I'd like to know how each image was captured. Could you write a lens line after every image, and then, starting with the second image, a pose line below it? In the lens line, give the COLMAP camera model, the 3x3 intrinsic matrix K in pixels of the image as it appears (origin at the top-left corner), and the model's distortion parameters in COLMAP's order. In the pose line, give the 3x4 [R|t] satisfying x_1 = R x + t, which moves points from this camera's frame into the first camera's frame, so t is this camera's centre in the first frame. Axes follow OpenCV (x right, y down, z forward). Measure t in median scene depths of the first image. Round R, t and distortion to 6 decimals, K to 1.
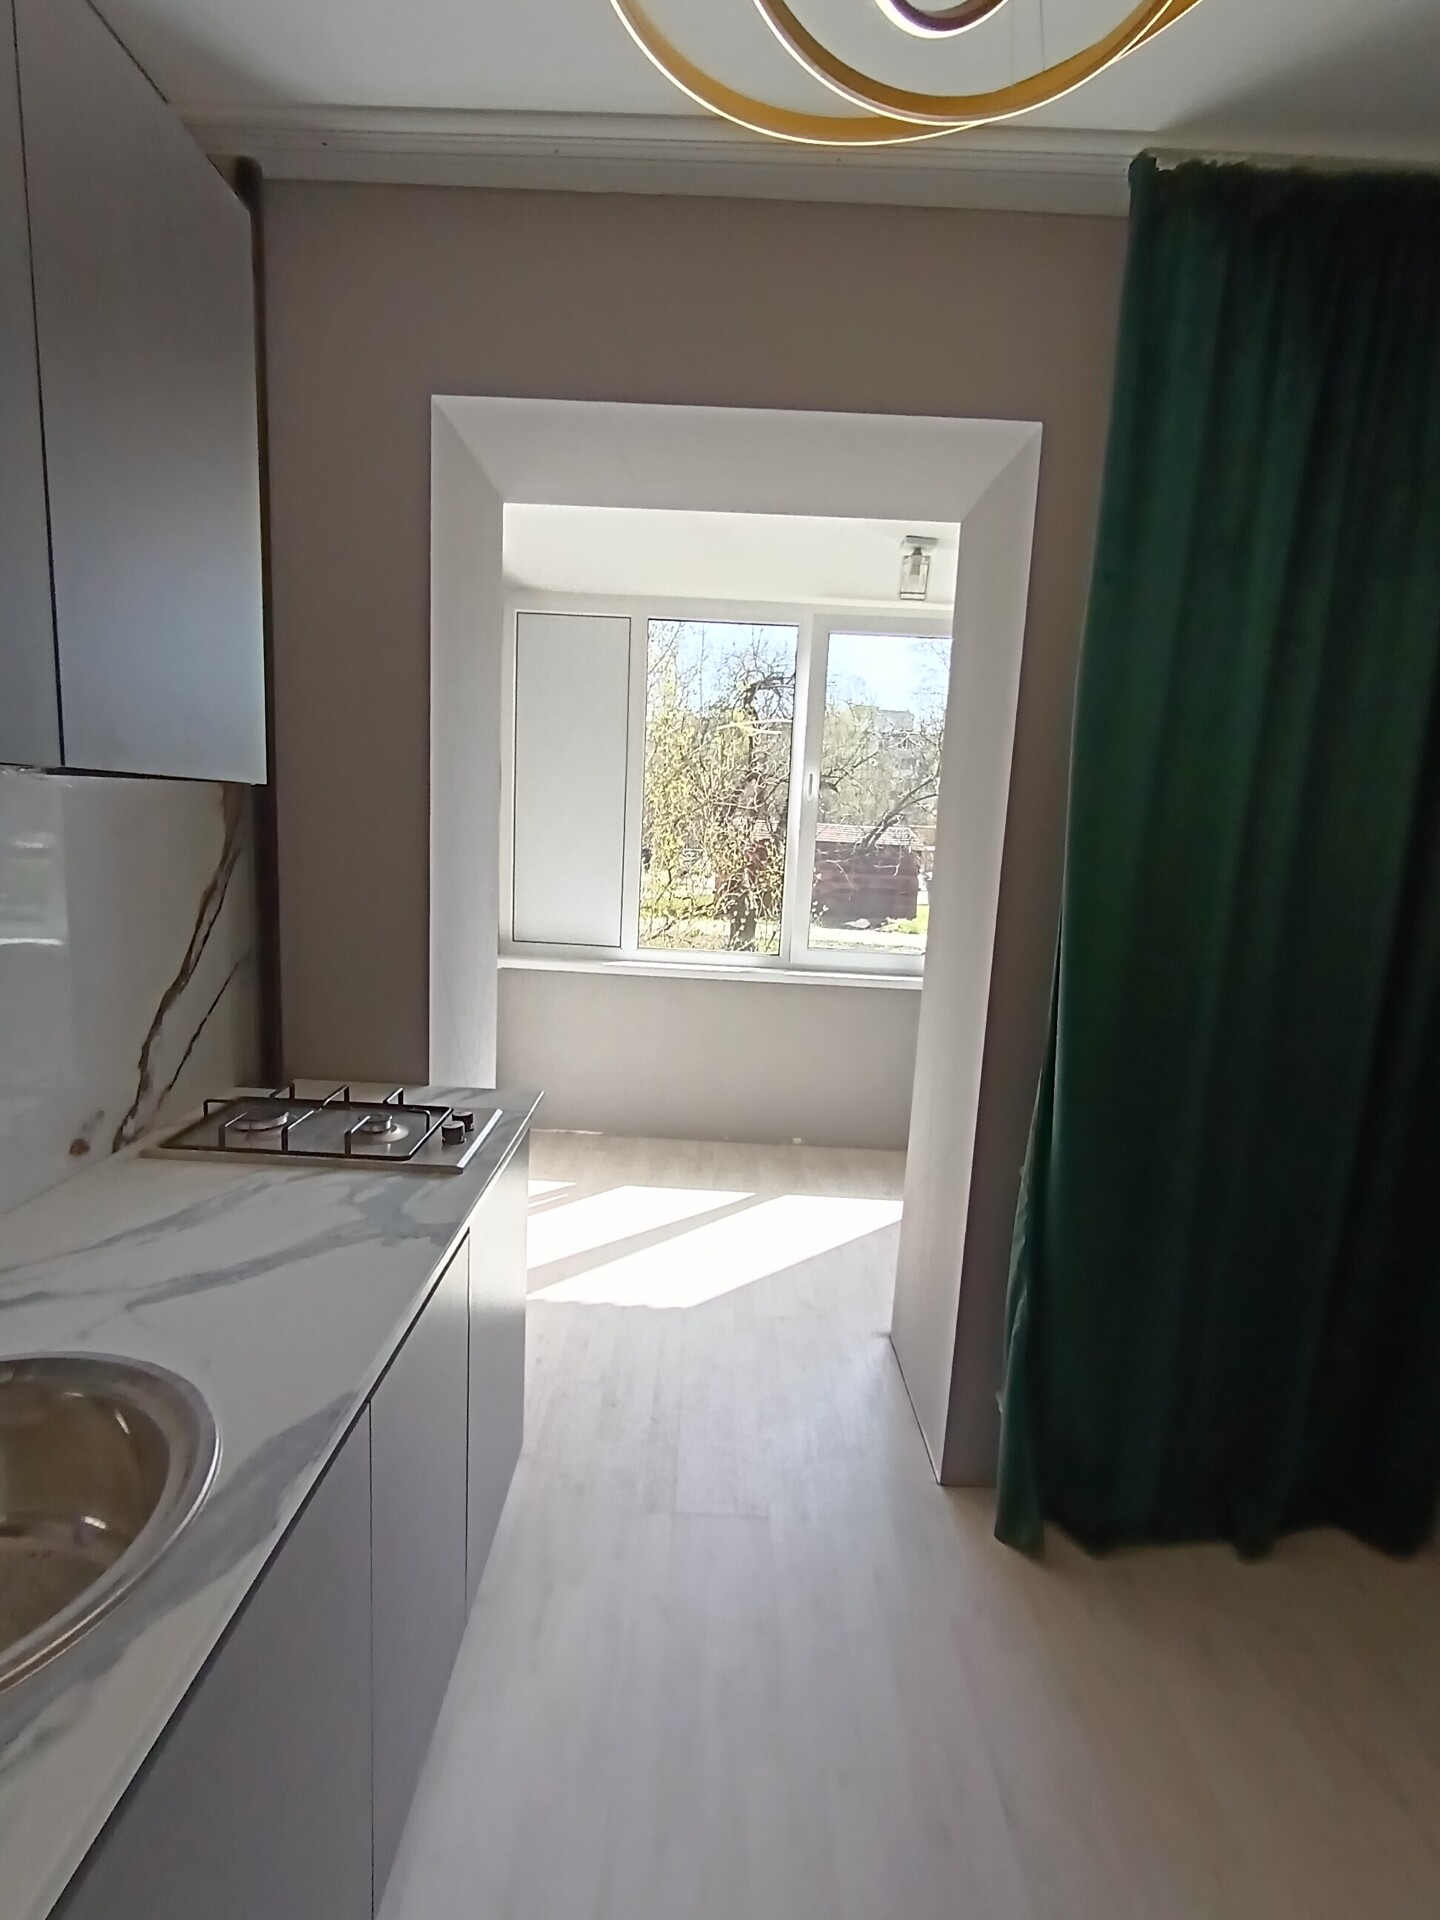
lens RADIAL K [[905.3, 0, 709.7], [0, 905.3, 966.7], [0, 0, 1]] dist [-0.010009, 0.001513]
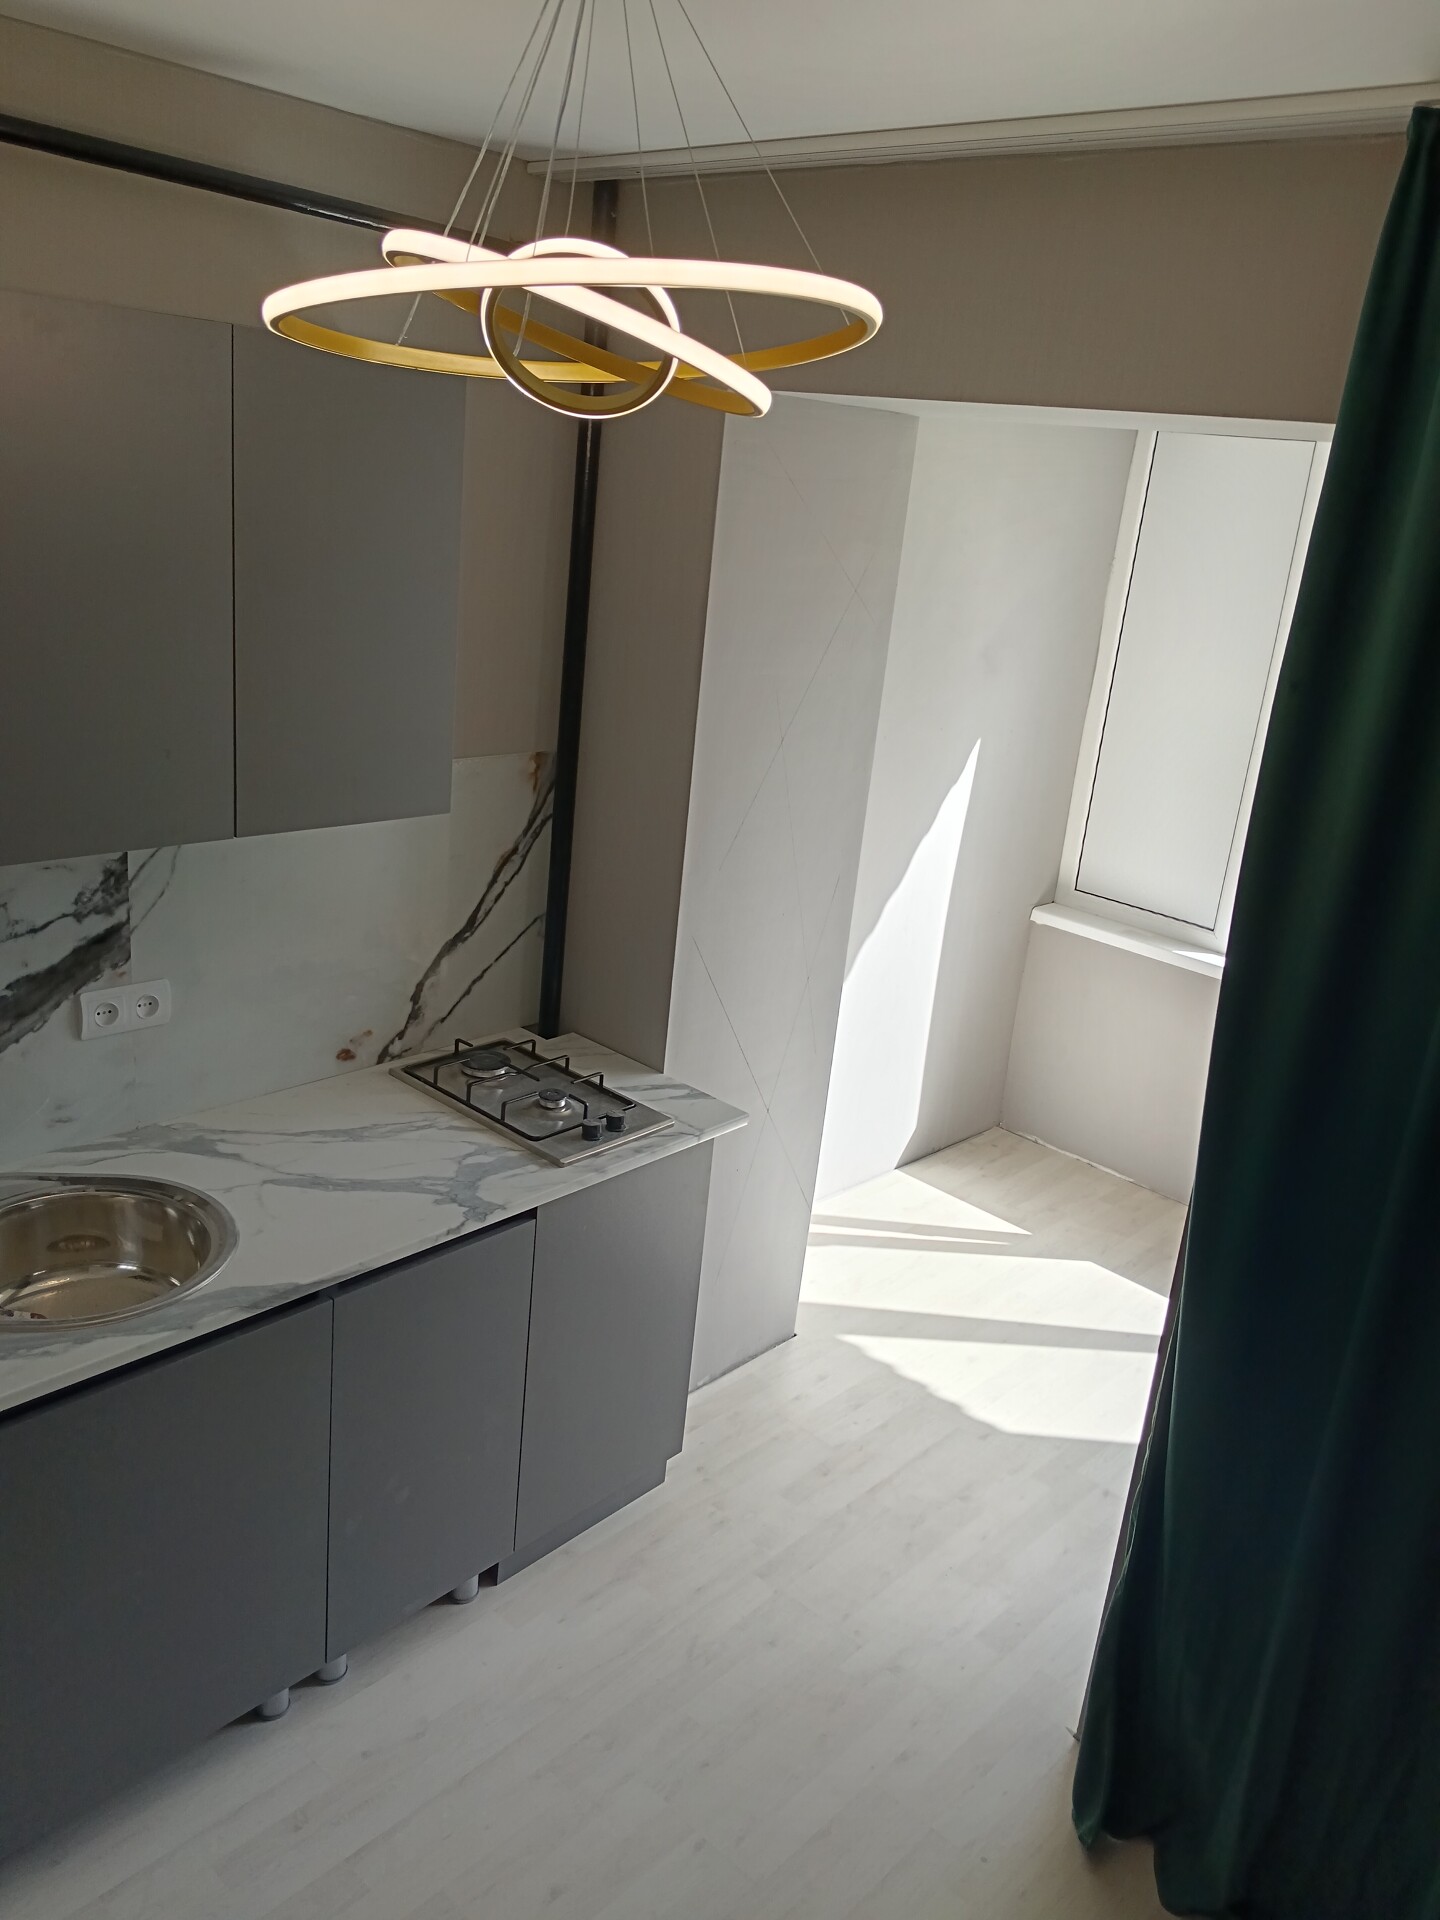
lens RADIAL K [[1476.1, 0, 732.2], [0, 1476.1, 952.6], [0, 0, 1]] dist [0.052079, -0.076650]
pose [[0.743167, 0.229325, -0.628580, 0.879193], [-0.165284, 0.973238, 0.159652, -0.323315], [0.648370, -0.014754, 0.761182, -0.224180]]
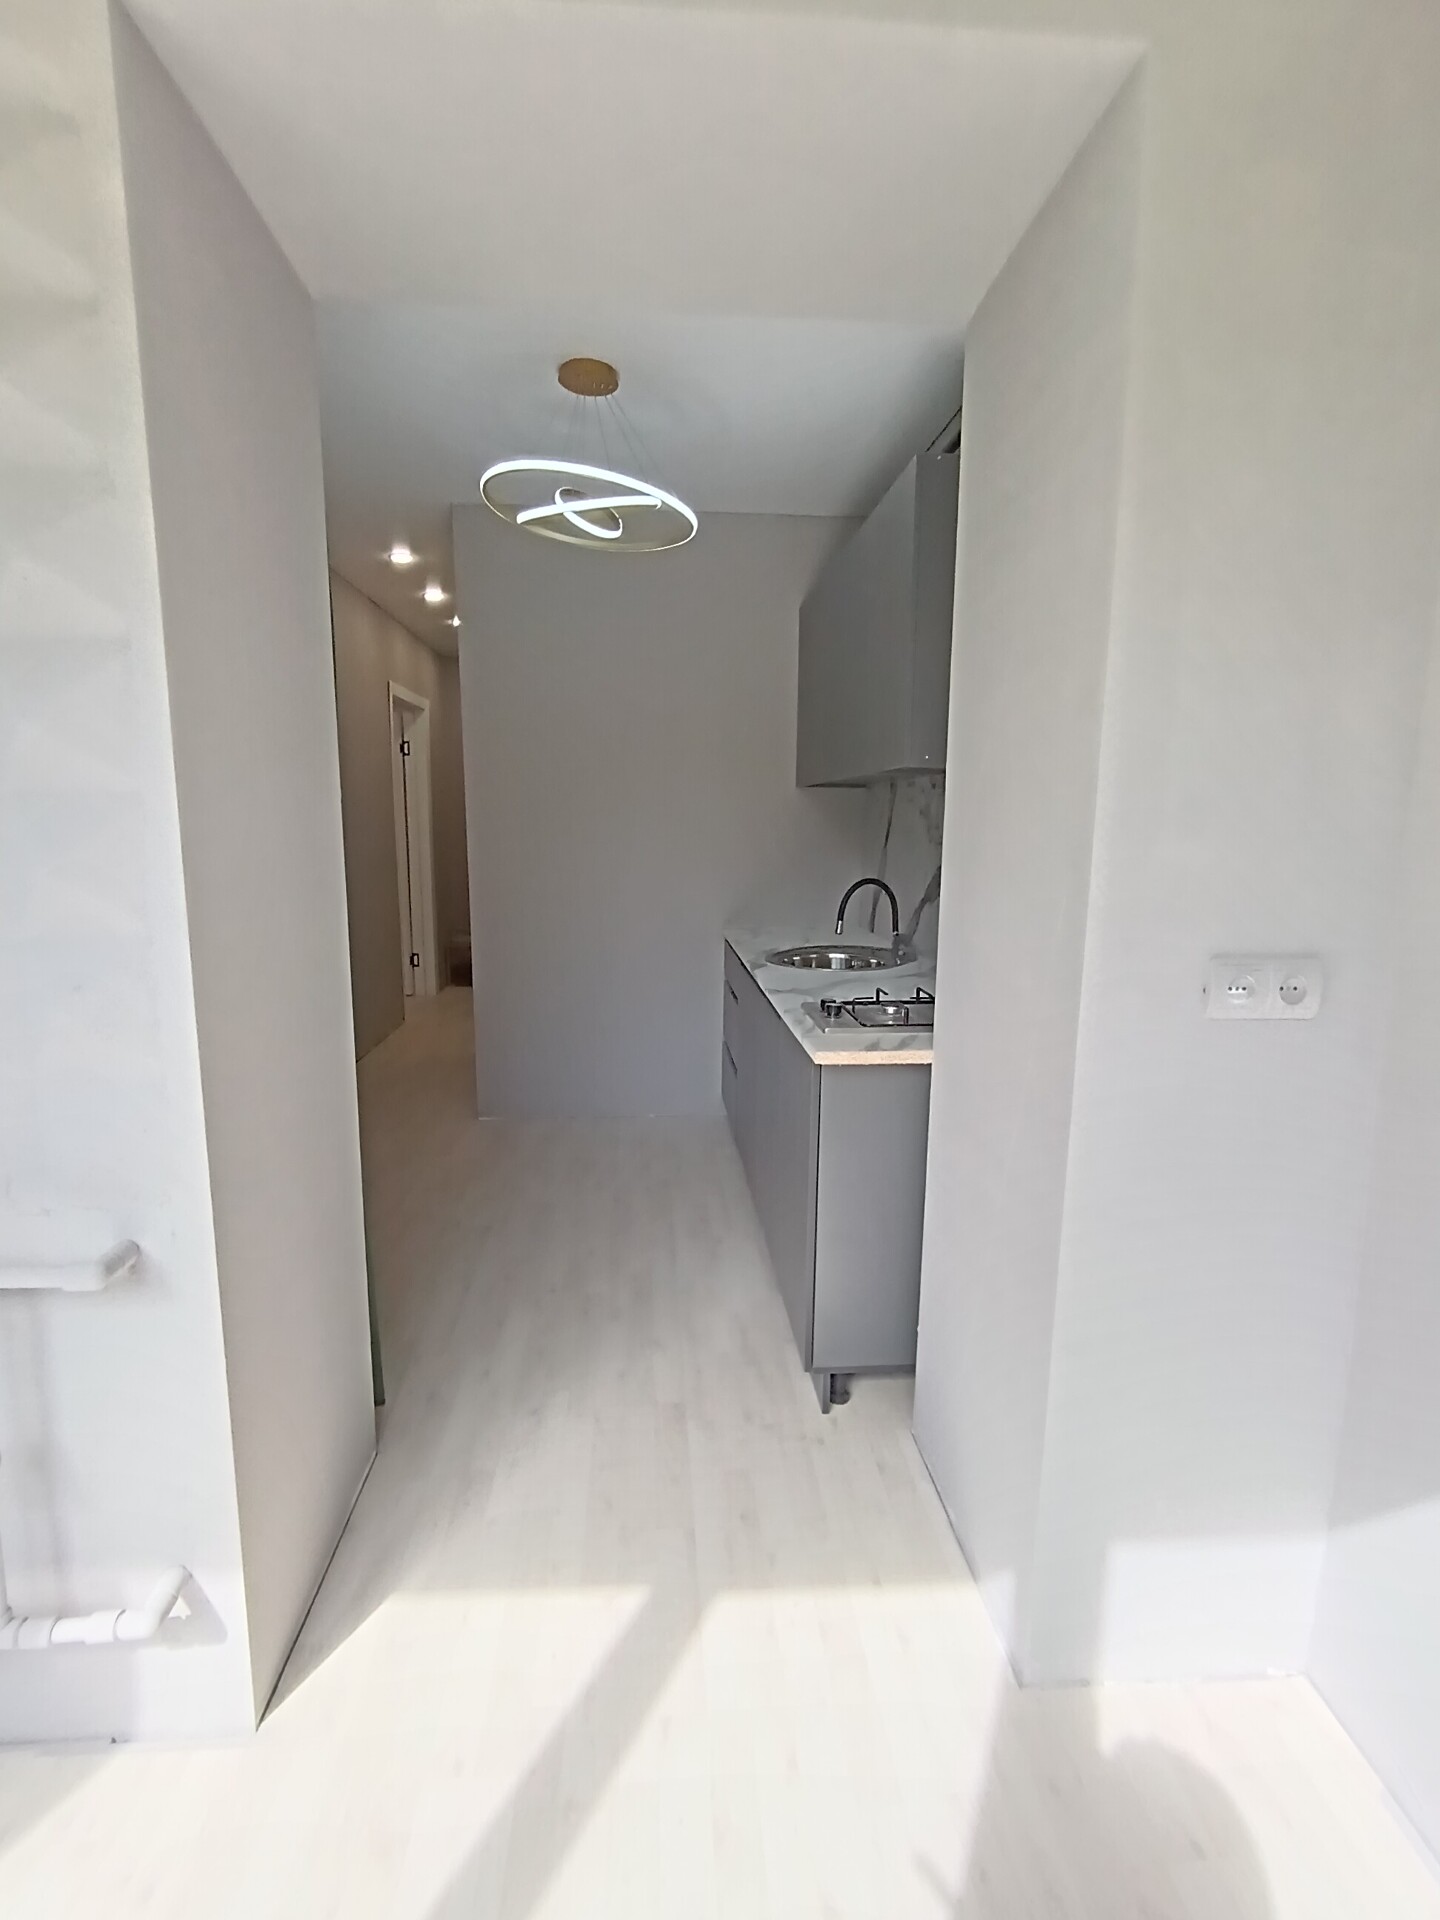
lens RADIAL K [[905.3, 0, 719.1], [0, 905.3, 962.6], [0, 0, 1]] dist [-0.010009, 0.001513]
pose [[-0.994303, -0.048328, -0.095003, 0.014498], [-0.074993, 0.950569, 0.301321, -0.274009], [0.075745, 0.306729, -0.948778, 2.232789]]
